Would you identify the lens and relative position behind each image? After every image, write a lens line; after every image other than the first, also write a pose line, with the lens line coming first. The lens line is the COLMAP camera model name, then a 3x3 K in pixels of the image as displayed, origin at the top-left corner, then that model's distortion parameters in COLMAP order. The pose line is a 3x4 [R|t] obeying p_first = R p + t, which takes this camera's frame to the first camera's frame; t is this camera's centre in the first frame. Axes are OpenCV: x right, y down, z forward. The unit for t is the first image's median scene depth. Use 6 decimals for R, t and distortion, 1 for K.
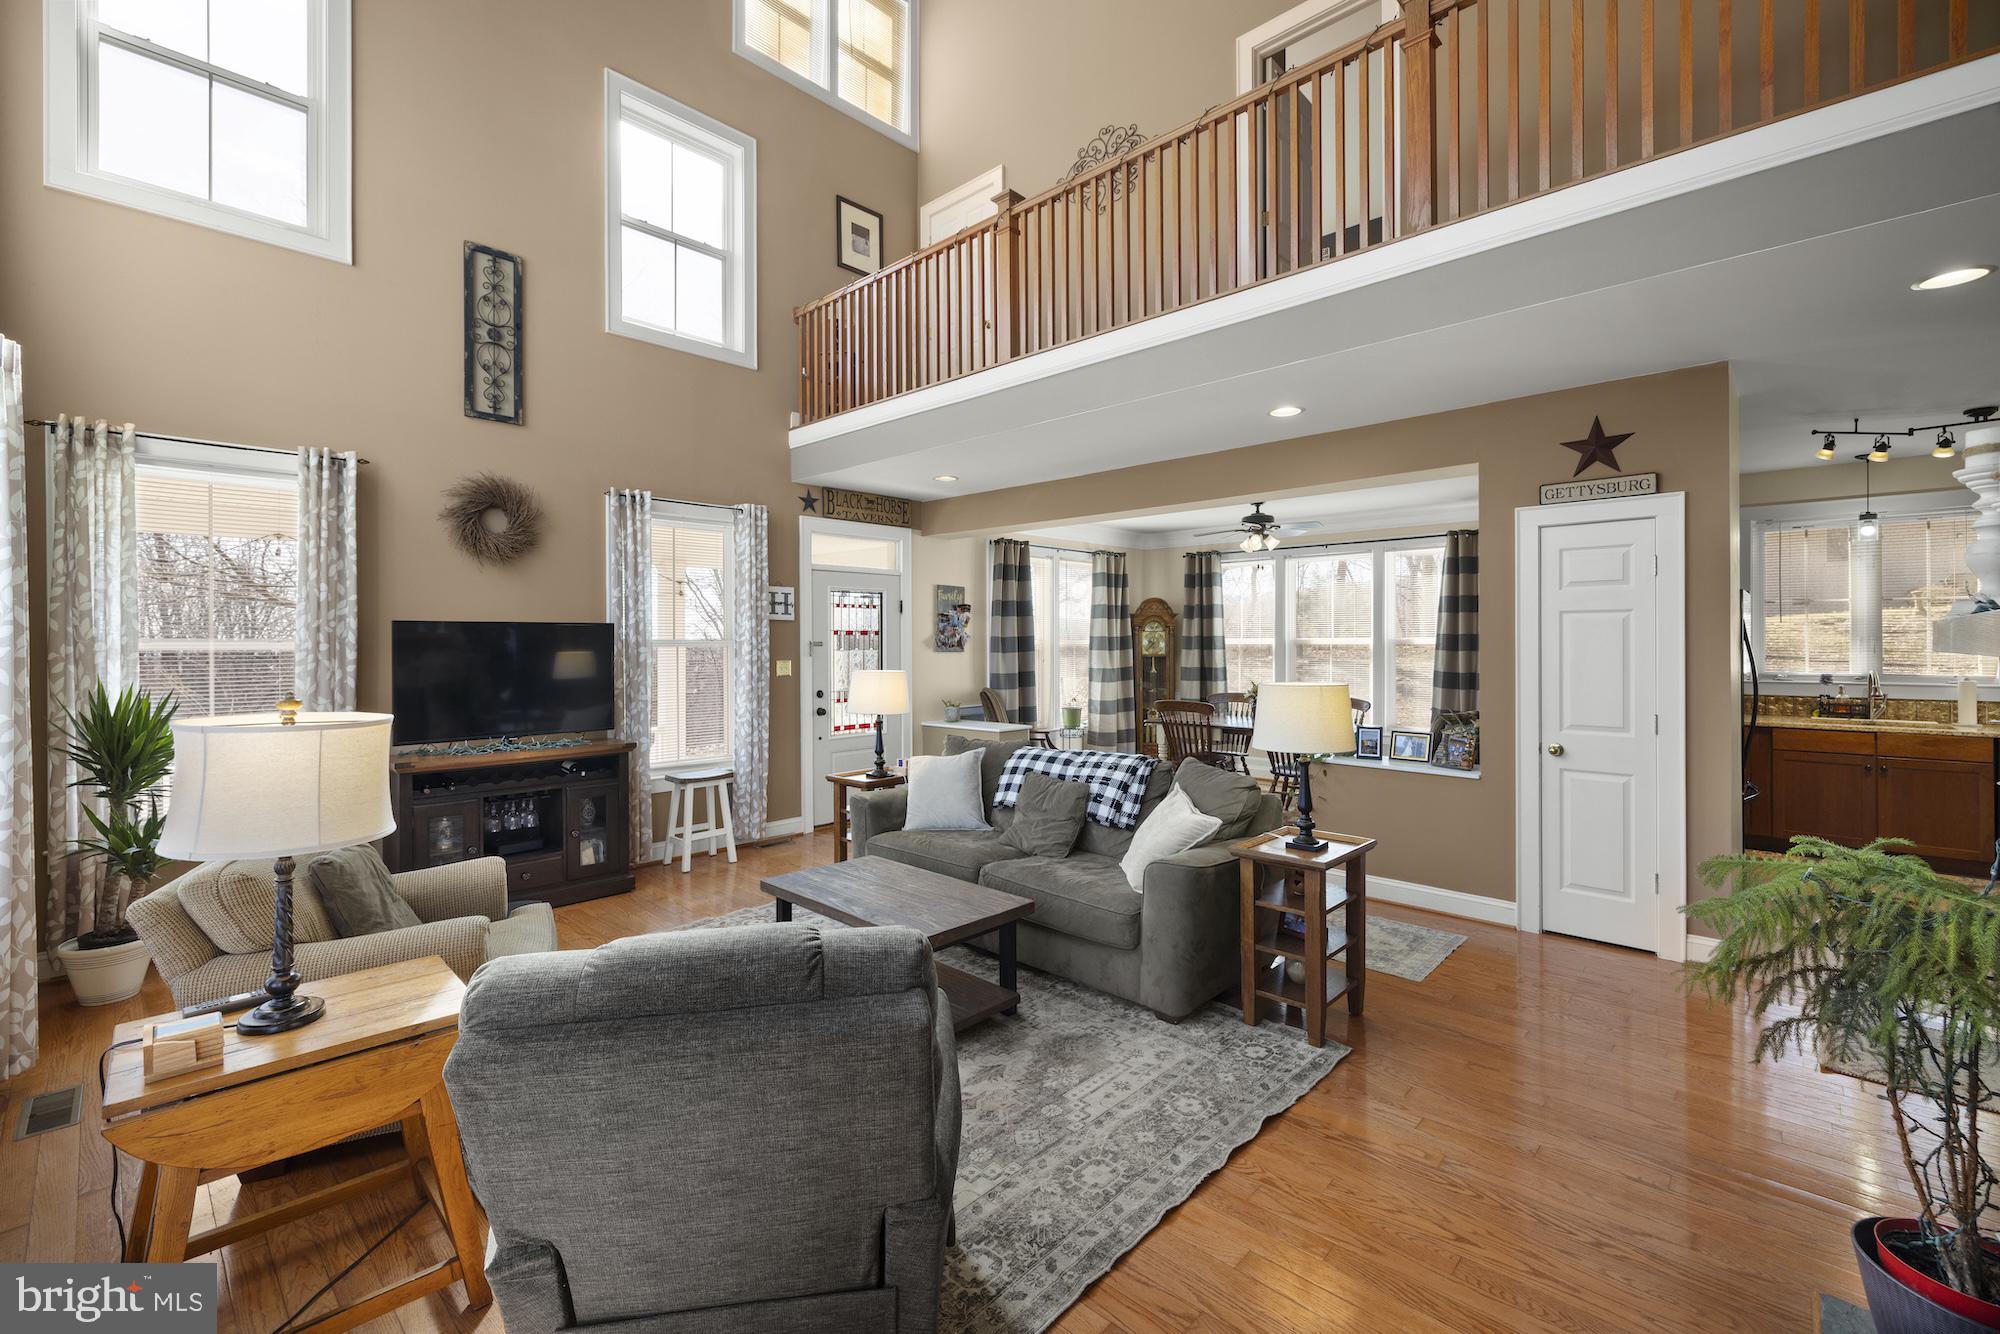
lens RADIAL K [[845.3, 0, 989.9], [0, 845.3, 641.0], [0, 0, 1]] dist [0.002157, -0.001310]
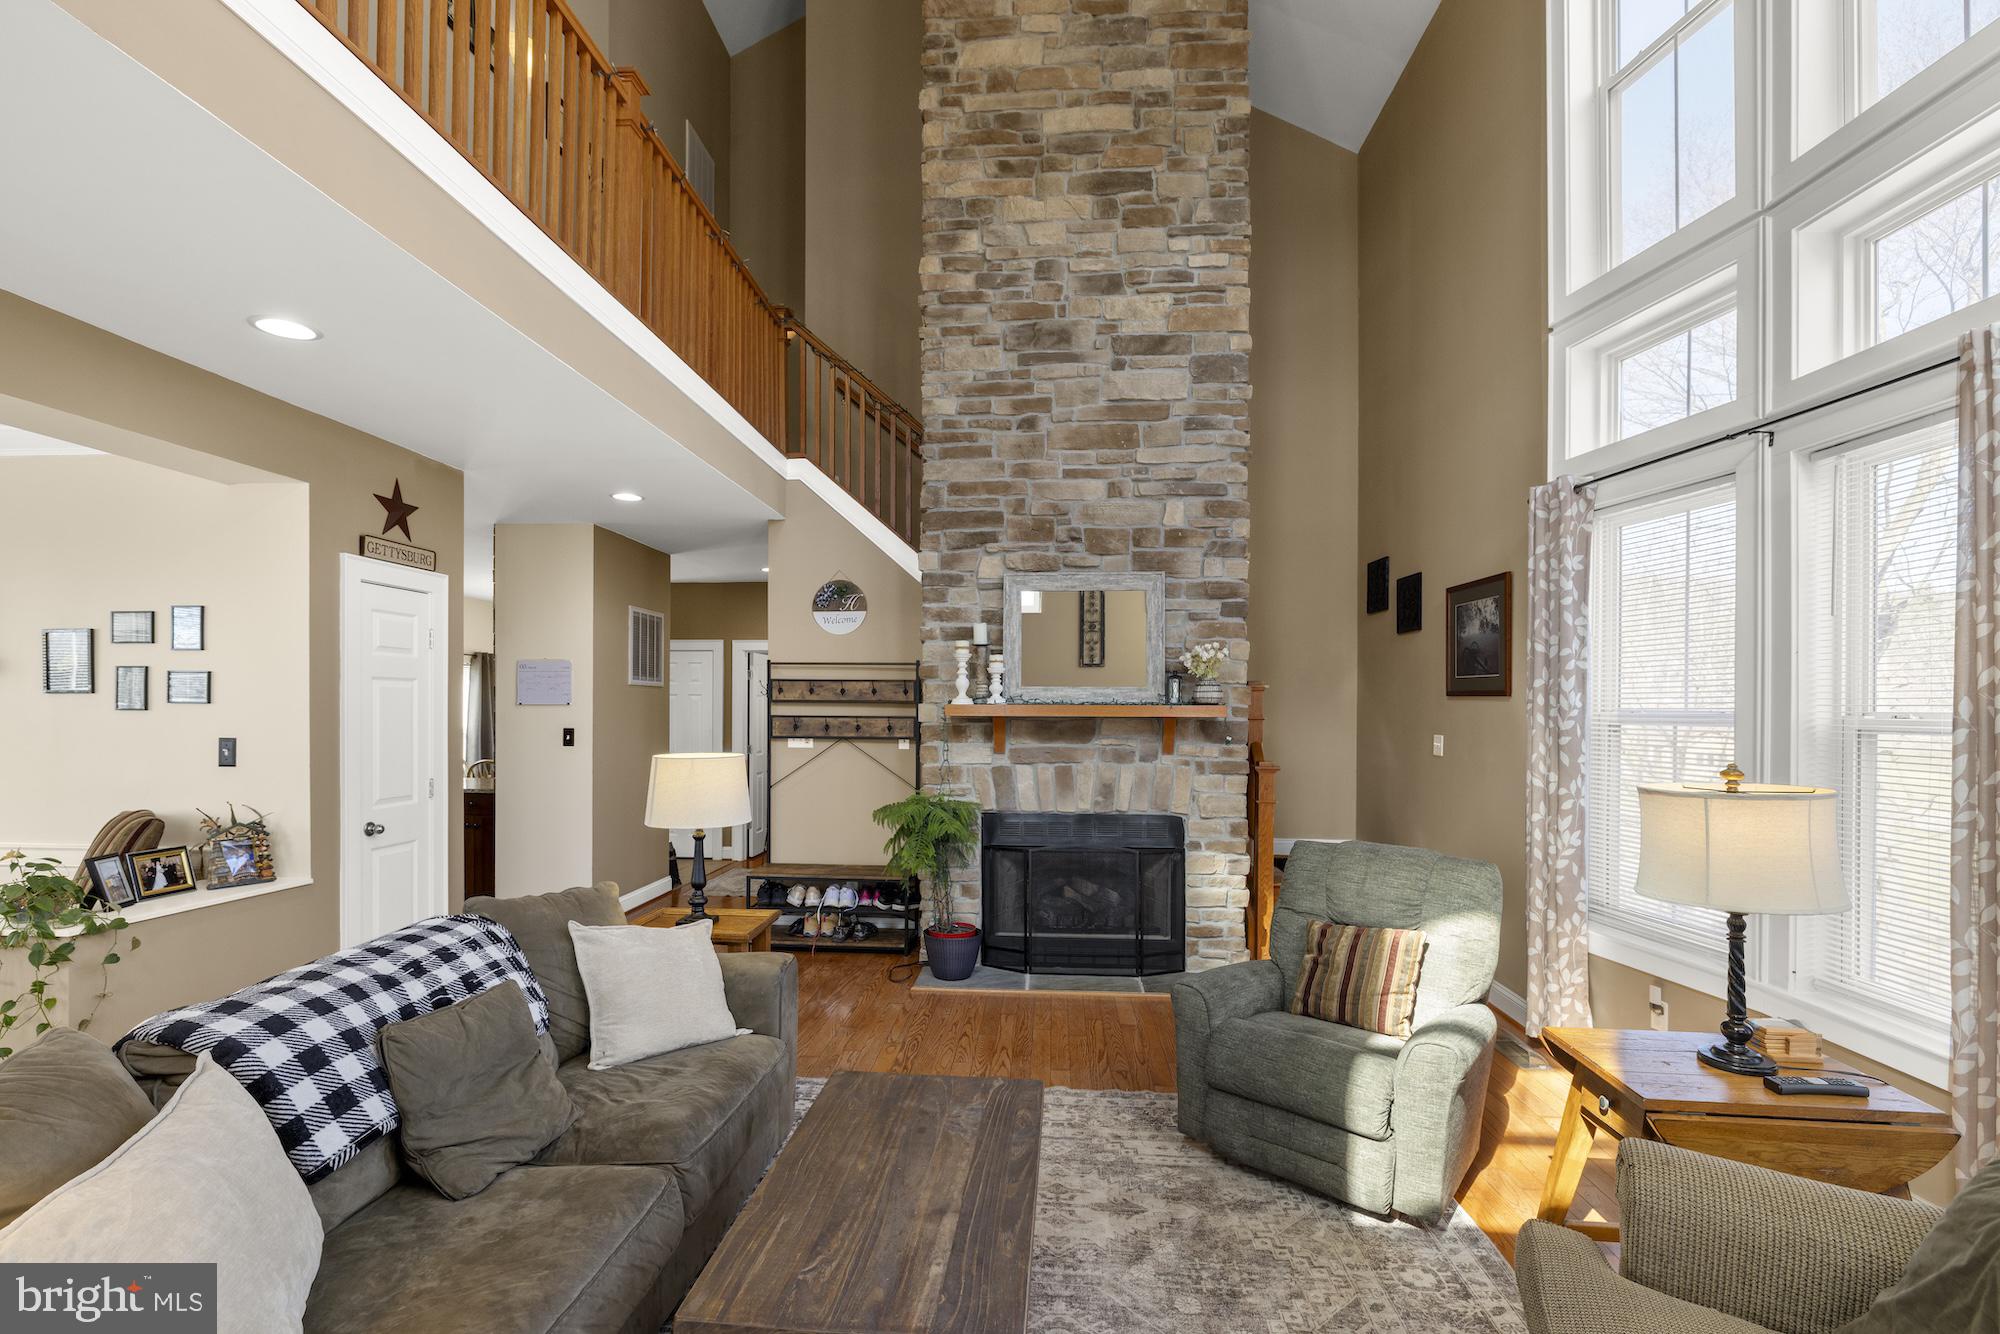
lens RADIAL K [[910.5, 0, 988.1], [0, 910.5, 708.1], [0, 0, 1]] dist [-0.009727, 0.000875]
pose [[-0.633707, -0.000271, 0.773573, -0.385748], [-0.005462, 0.999977, -0.004125, -0.000847], [-0.773554, -0.006840, -0.633693, 0.847889]]
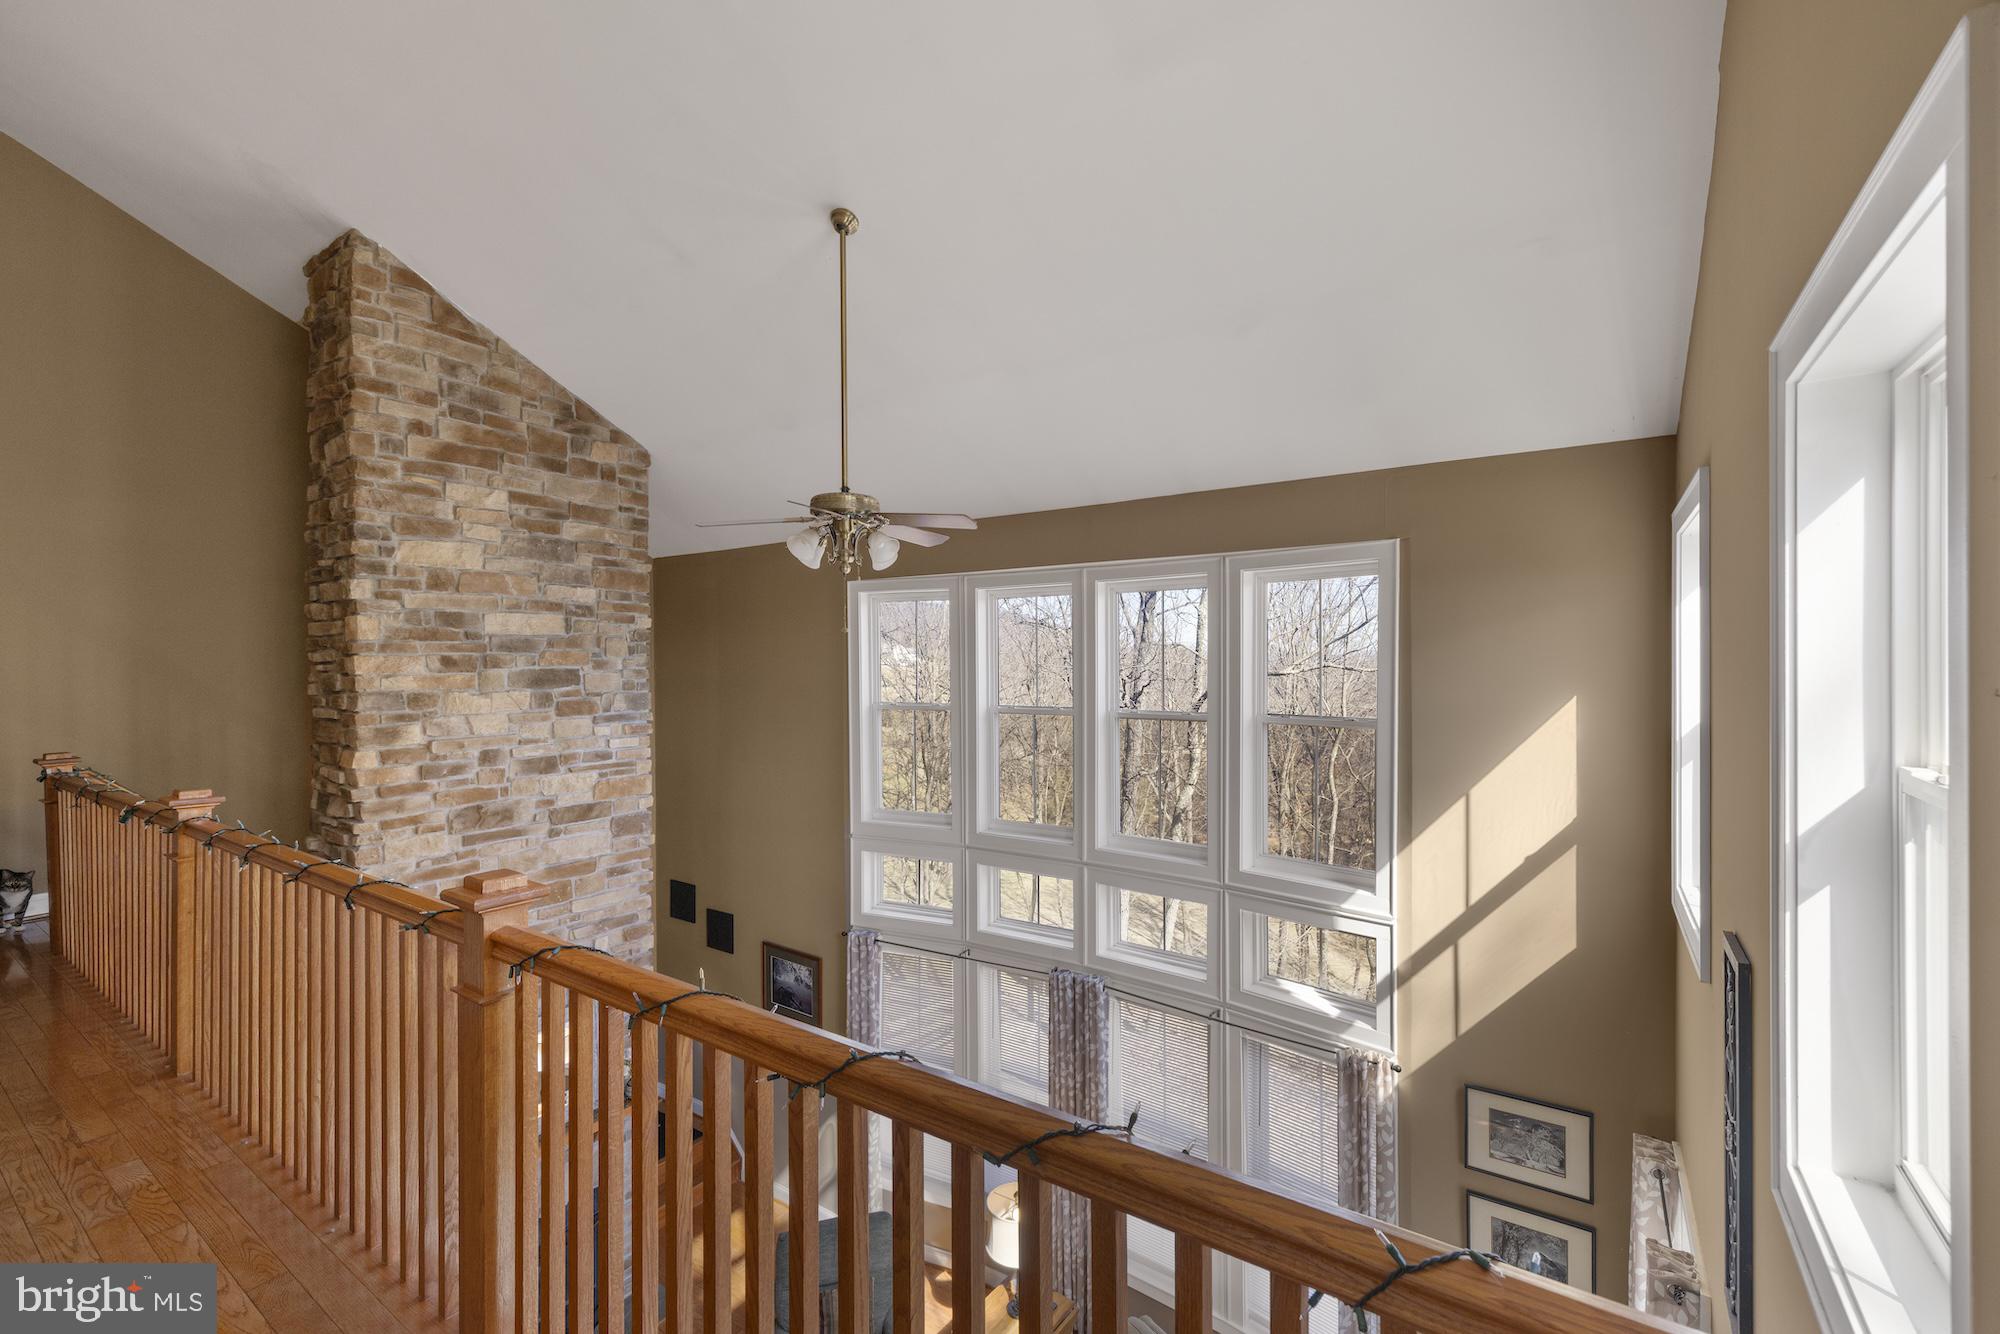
lens RADIAL K [[845.3, 0, 990.2], [0, 845.3, 665.9], [0, 0, 1]] dist [0.002157, -0.001310]
pose [[-0.988359, 0.008669, -0.151893, -0.117595], [0.008759, 0.999962, 0.000077, -0.559921], [0.151888, -0.001254, -0.988397, 1.259348]]
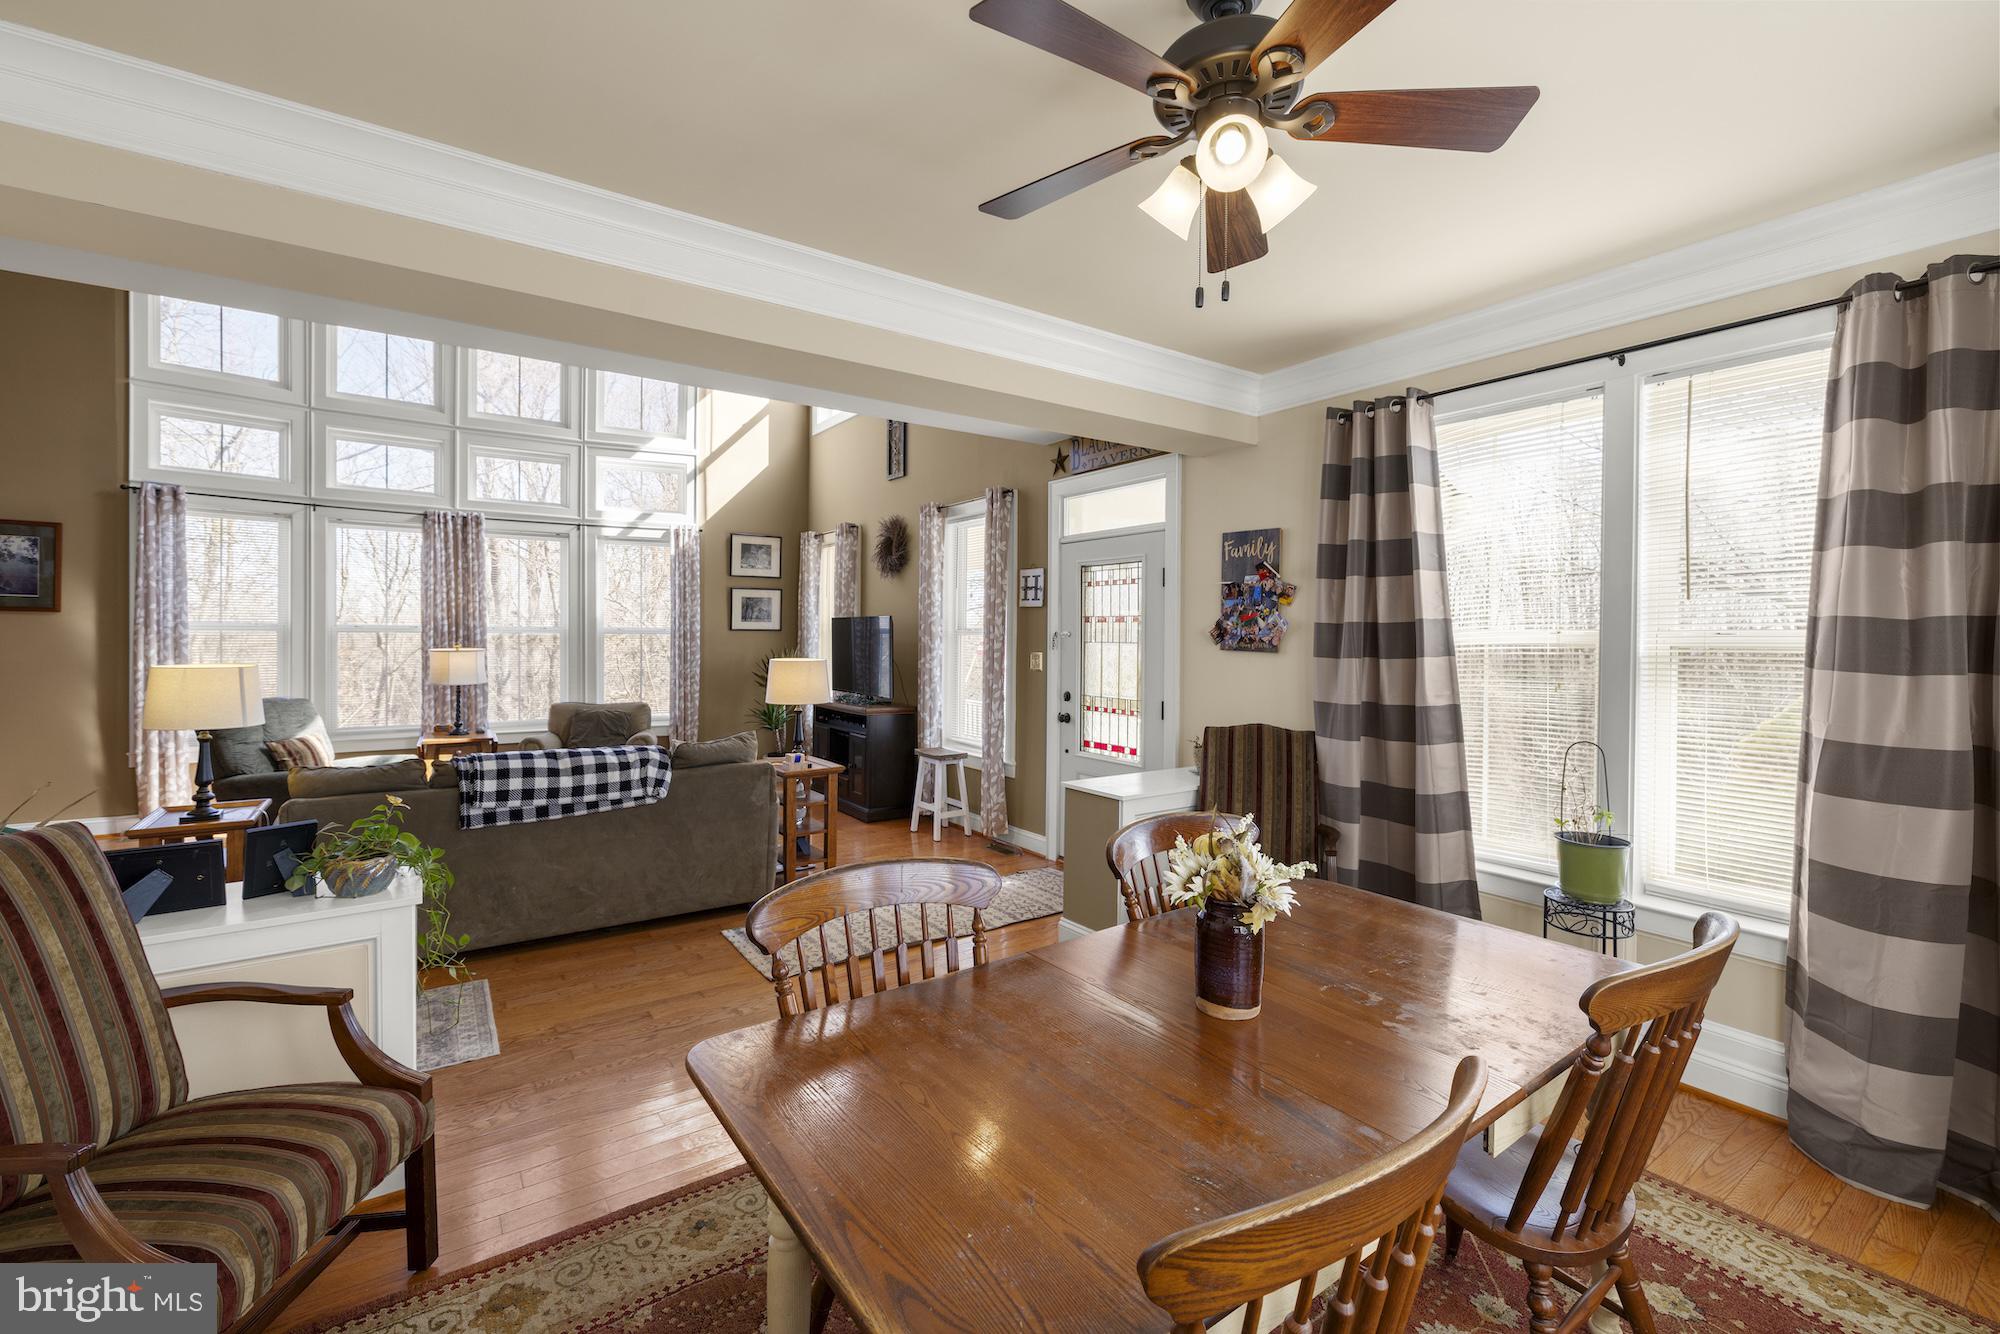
lens RADIAL K [[845.3, 0, 989.4], [0, 845.3, 636.5], [0, 0, 1]] dist [0.002157, -0.001310]
pose [[-0.205715, 0.007911, -0.978580, 0.738105], [-0.004140, 0.999951, 0.008954, -0.001350], [0.978603, 0.005893, -0.205672, 1.329995]]
